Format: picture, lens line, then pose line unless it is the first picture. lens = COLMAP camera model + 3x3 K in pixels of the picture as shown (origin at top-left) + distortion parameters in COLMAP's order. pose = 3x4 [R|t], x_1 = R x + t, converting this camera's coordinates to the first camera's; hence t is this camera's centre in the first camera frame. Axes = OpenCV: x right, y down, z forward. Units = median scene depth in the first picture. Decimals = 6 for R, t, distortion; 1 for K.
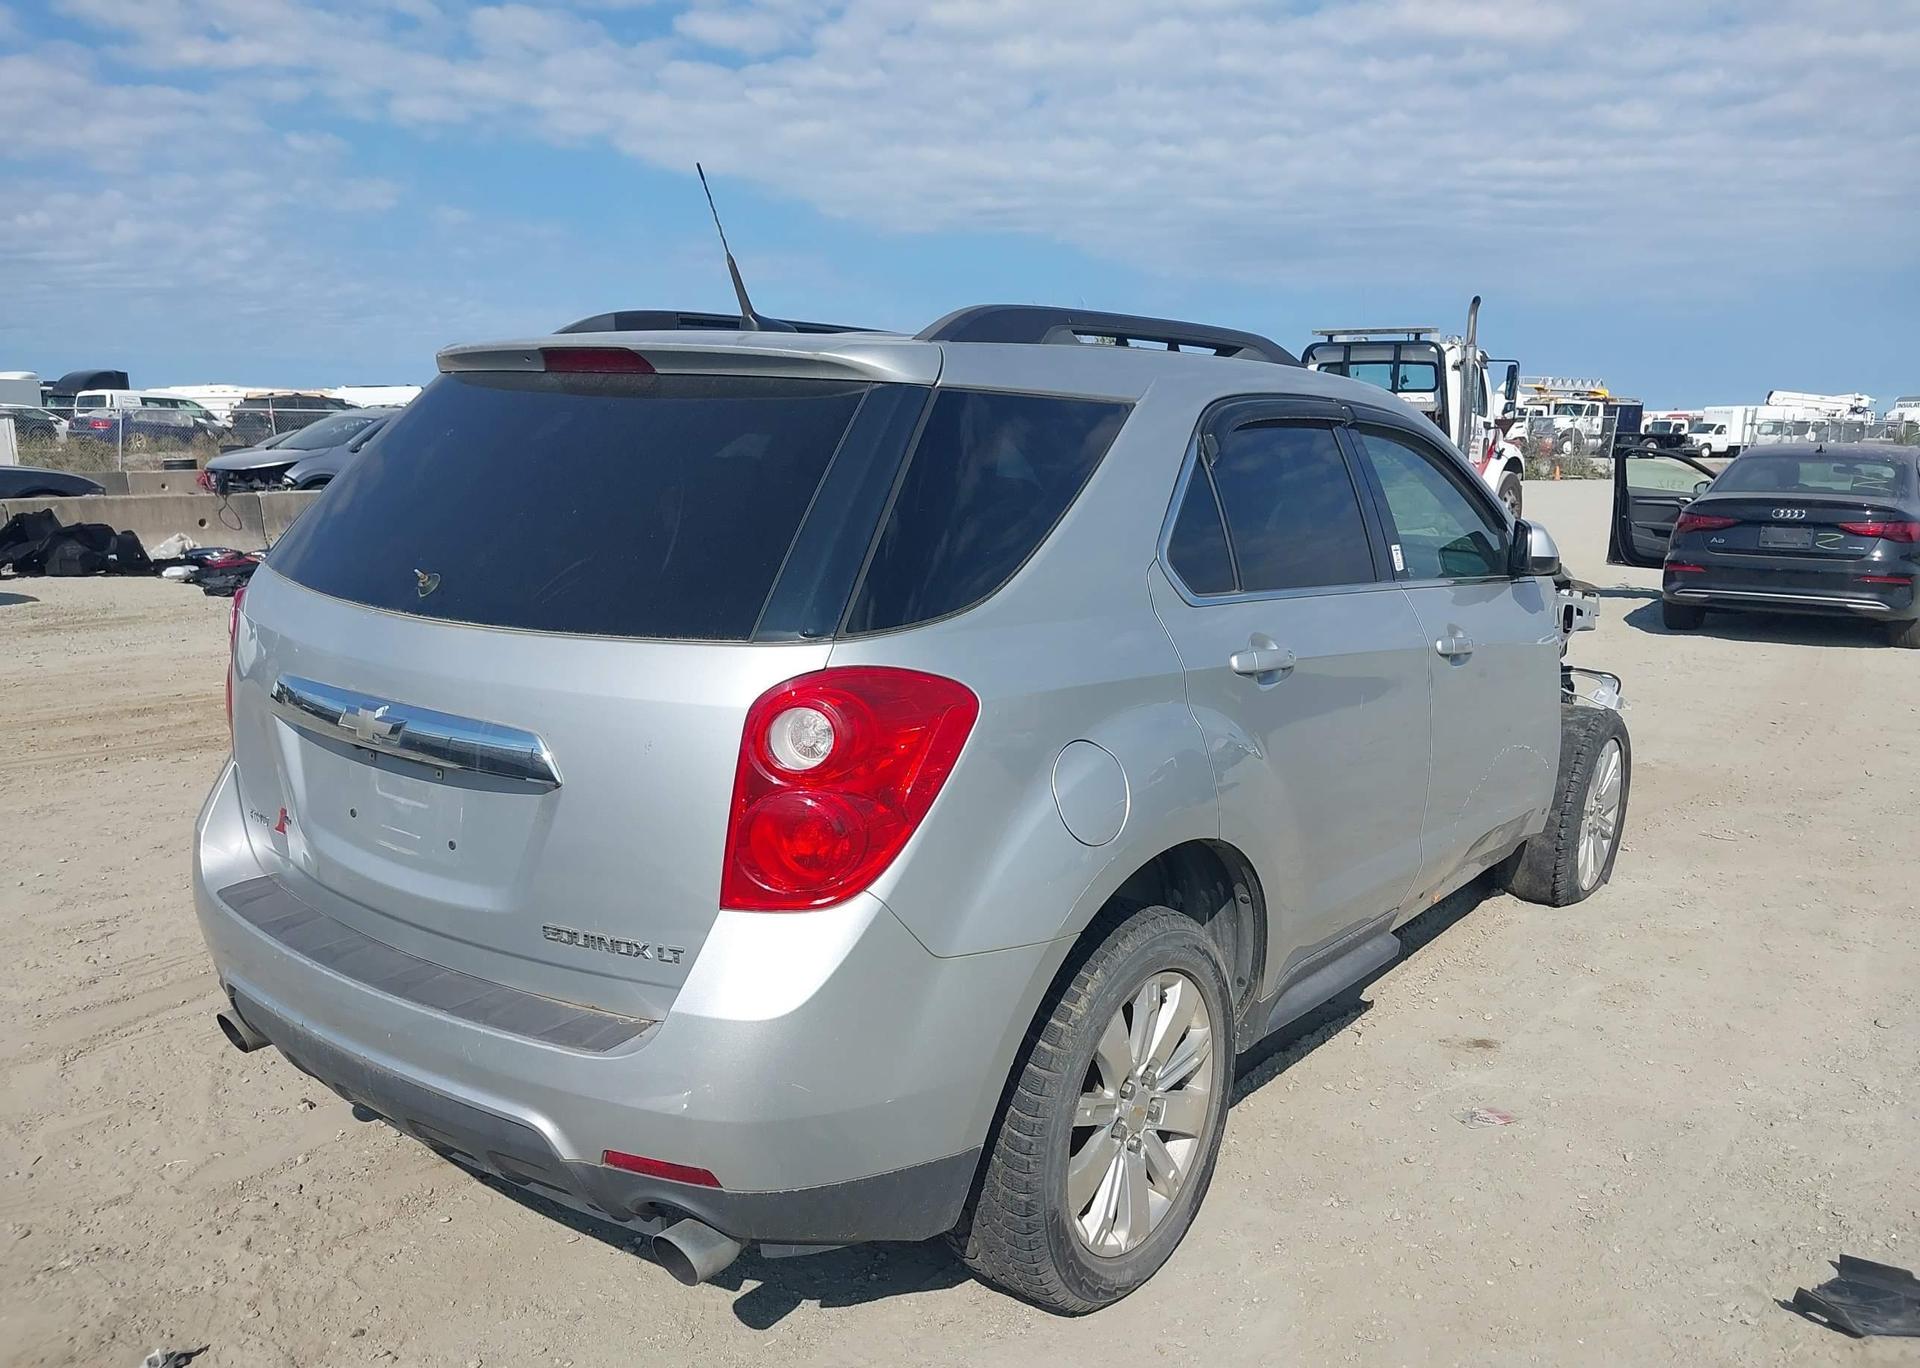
lens RADIAL K [[1611.3, 0, 965.4], [0, 1611.3, 681.2], [0, 0, 1]] dist [0.038881, -0.032907]
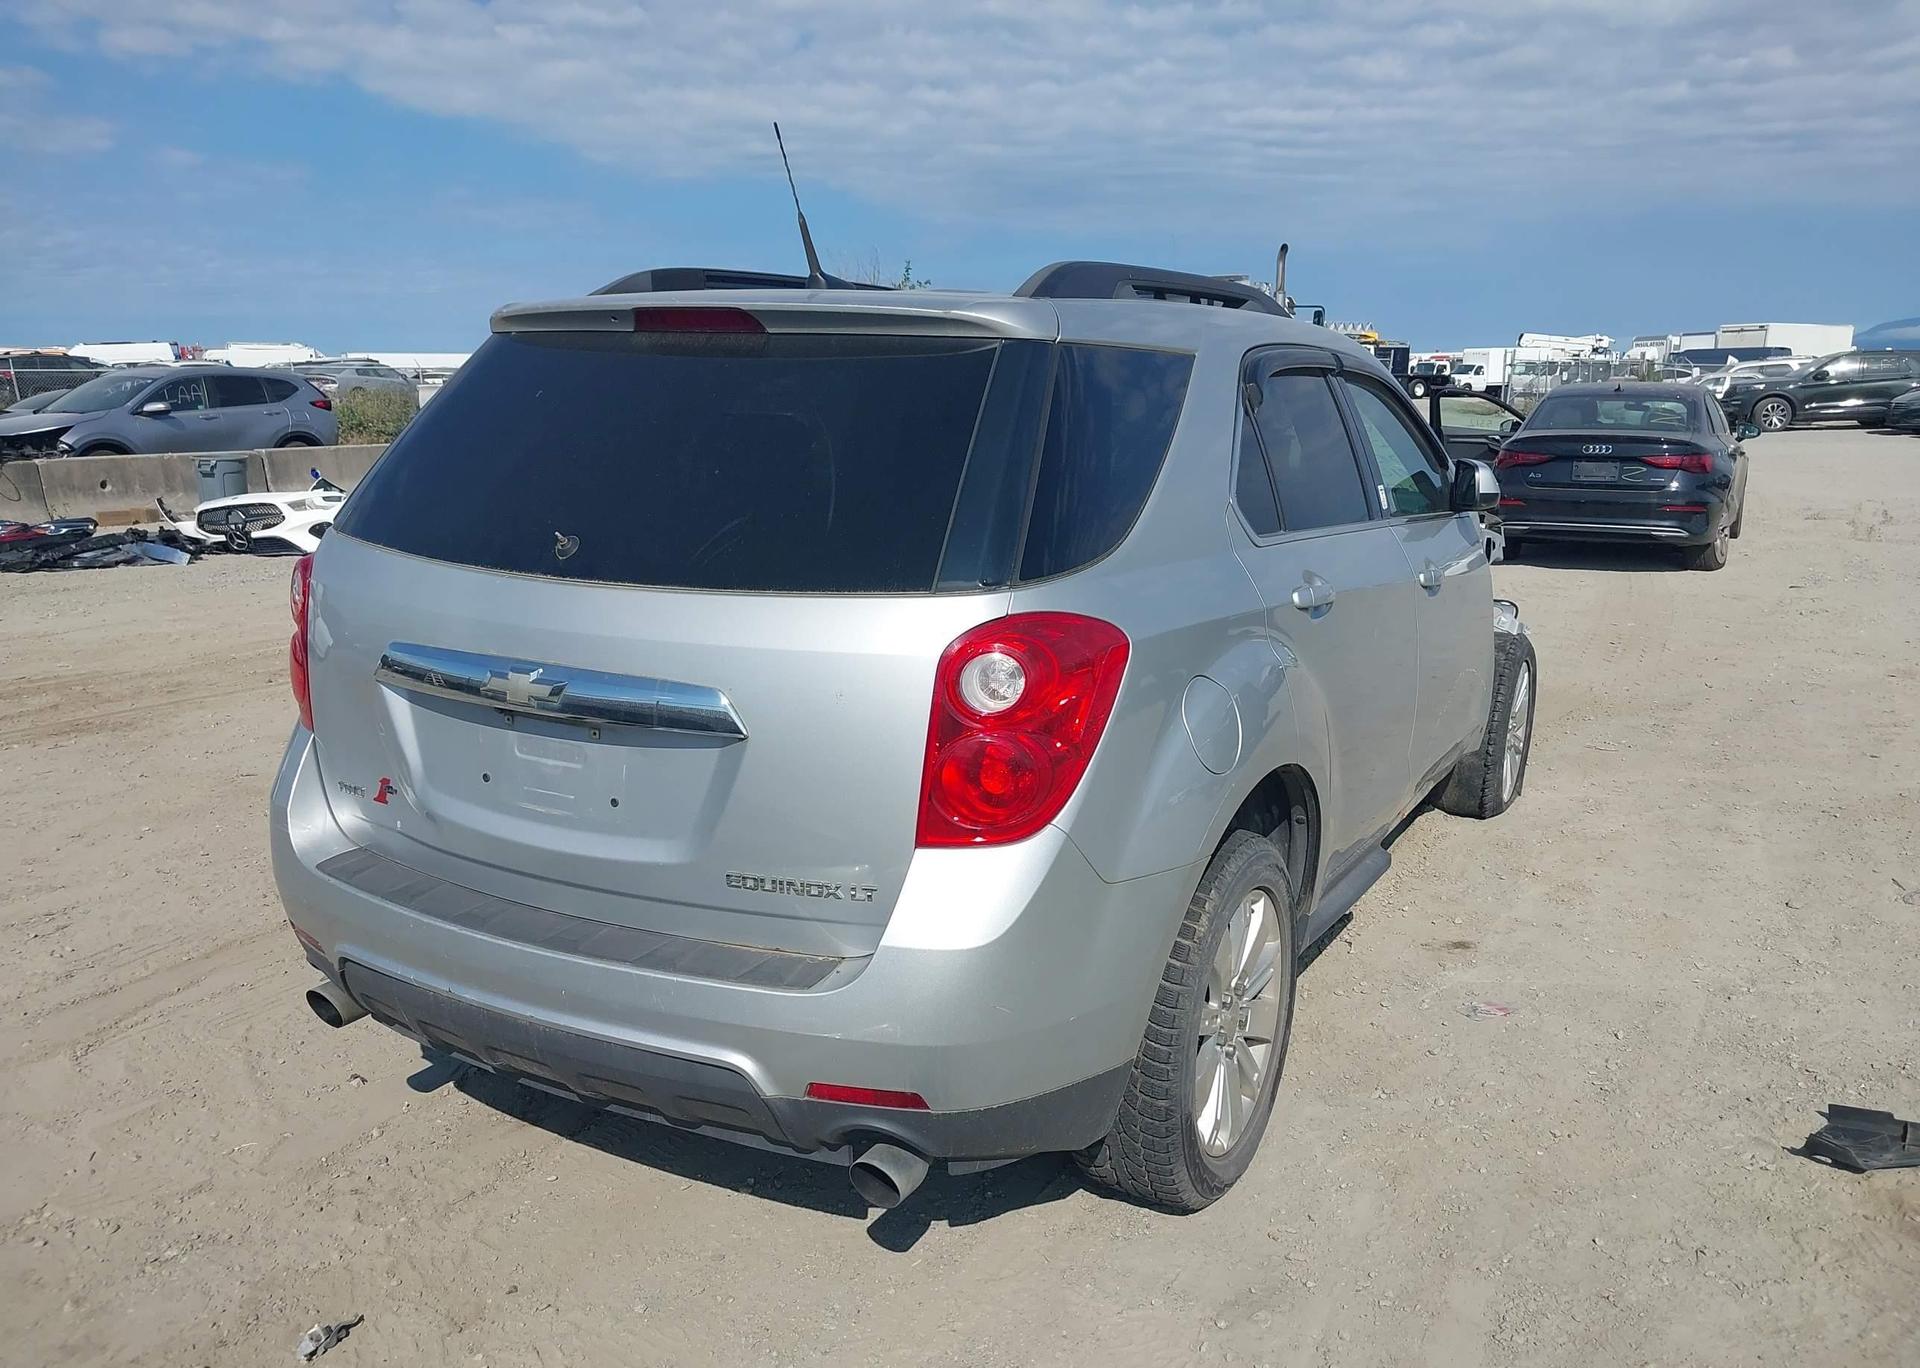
lens RADIAL K [[1623.8, 0, 961.5], [0, 1623.8, 675.2], [0, 0, 1]] dist [0.037569, -0.016816]
pose [[0.989374, -0.040979, 0.139499, -0.120484], [0.037400, 0.998903, 0.028183, 0.000392], [-0.140501, -0.022666, 0.989821, -0.020980]]
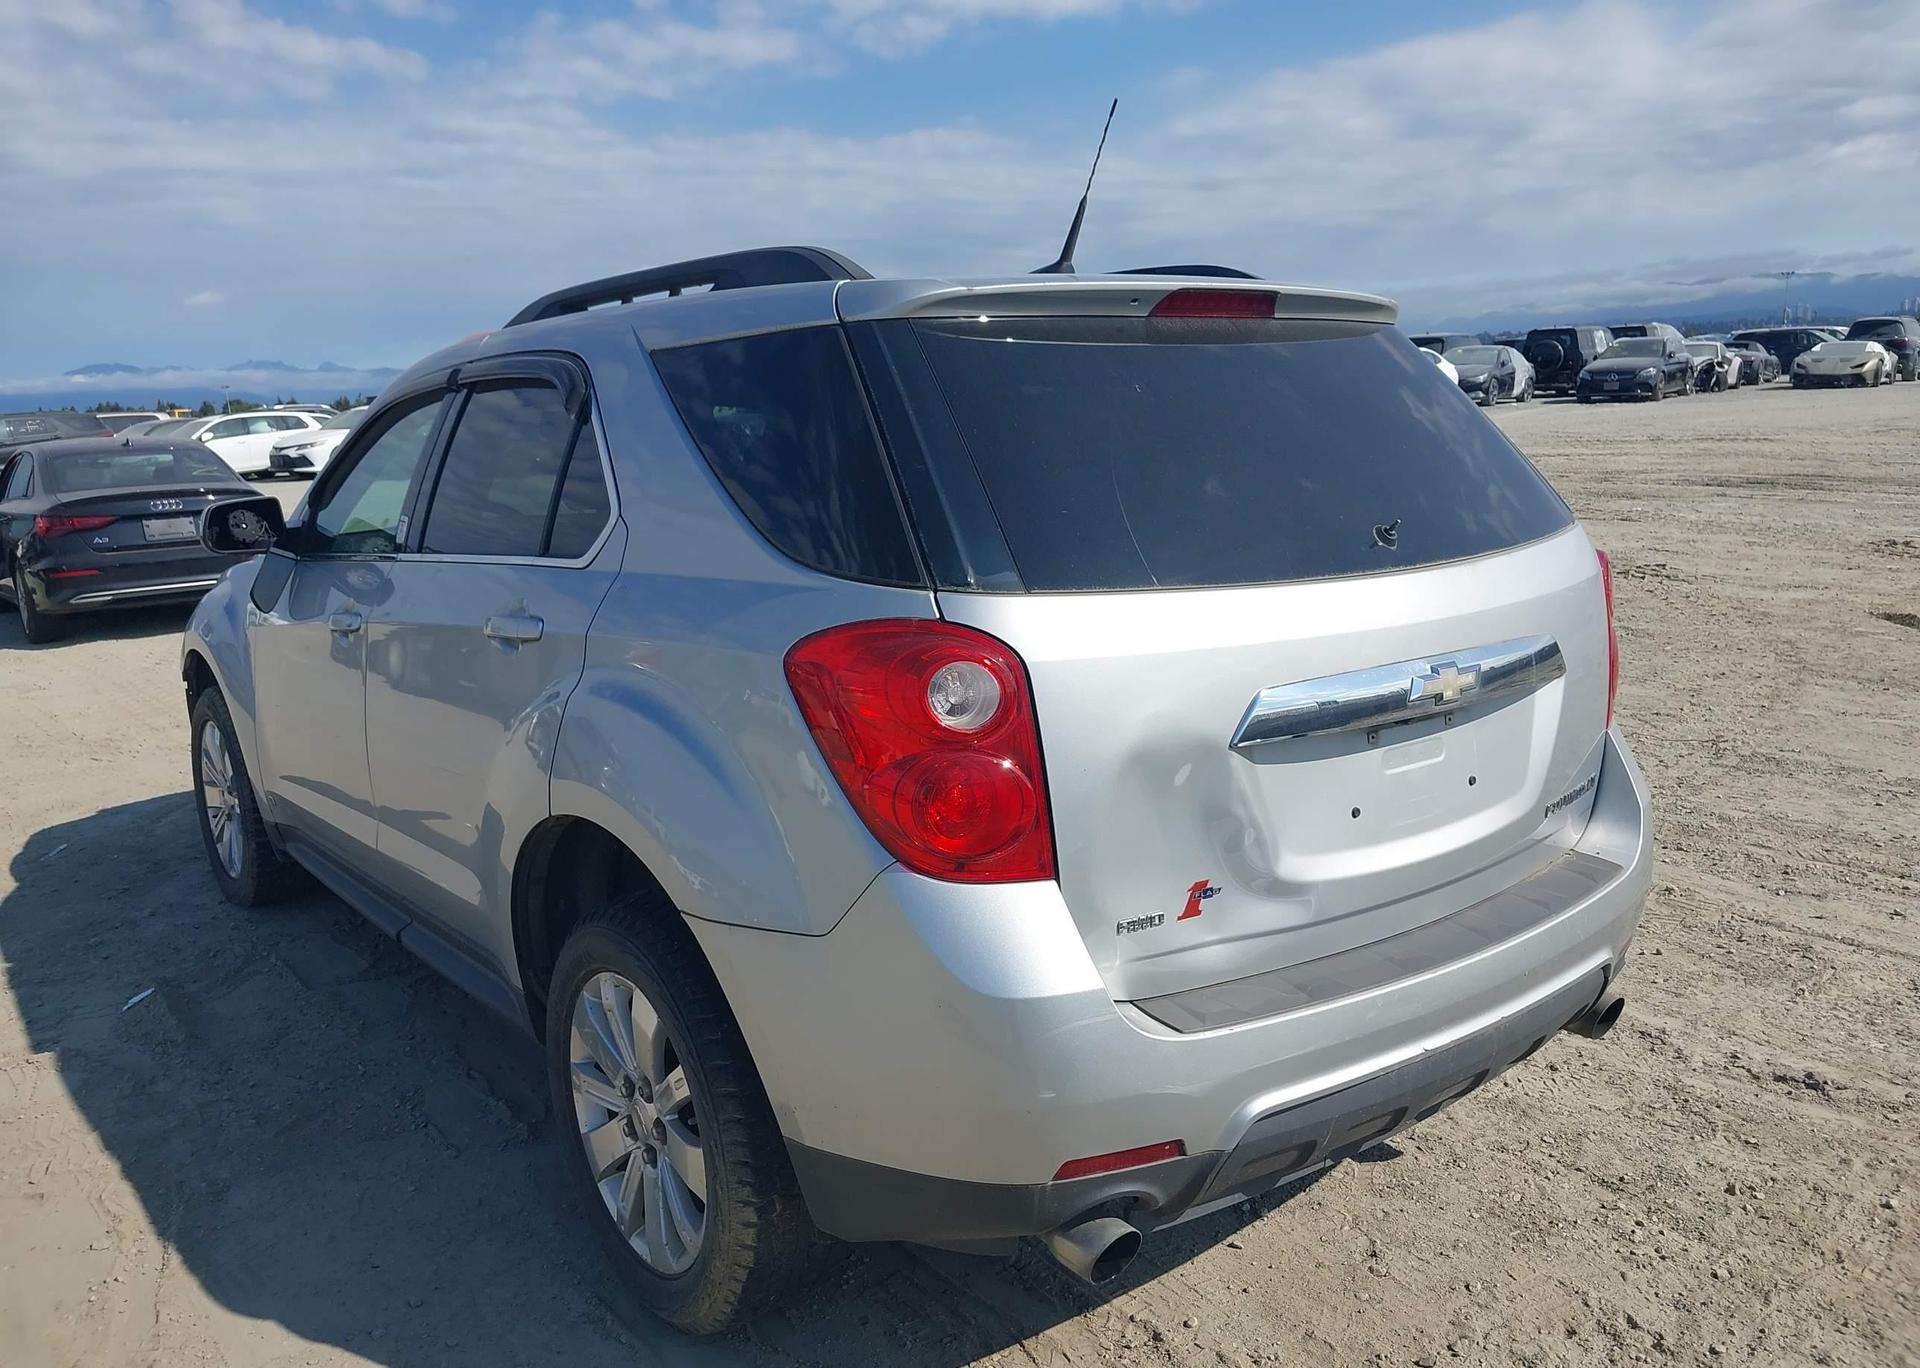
lens RADIAL K [[1603.4, 0, 974.2], [0, 1603.4, 686.9], [0, 0, 1]] dist [0.029099, -0.016916]
pose [[0.226461, -0.205088, 0.952184, -0.666155], [0.207274, 0.965337, 0.158625, -0.090070], [-0.951711, 0.161440, 0.261121, 0.515161]]
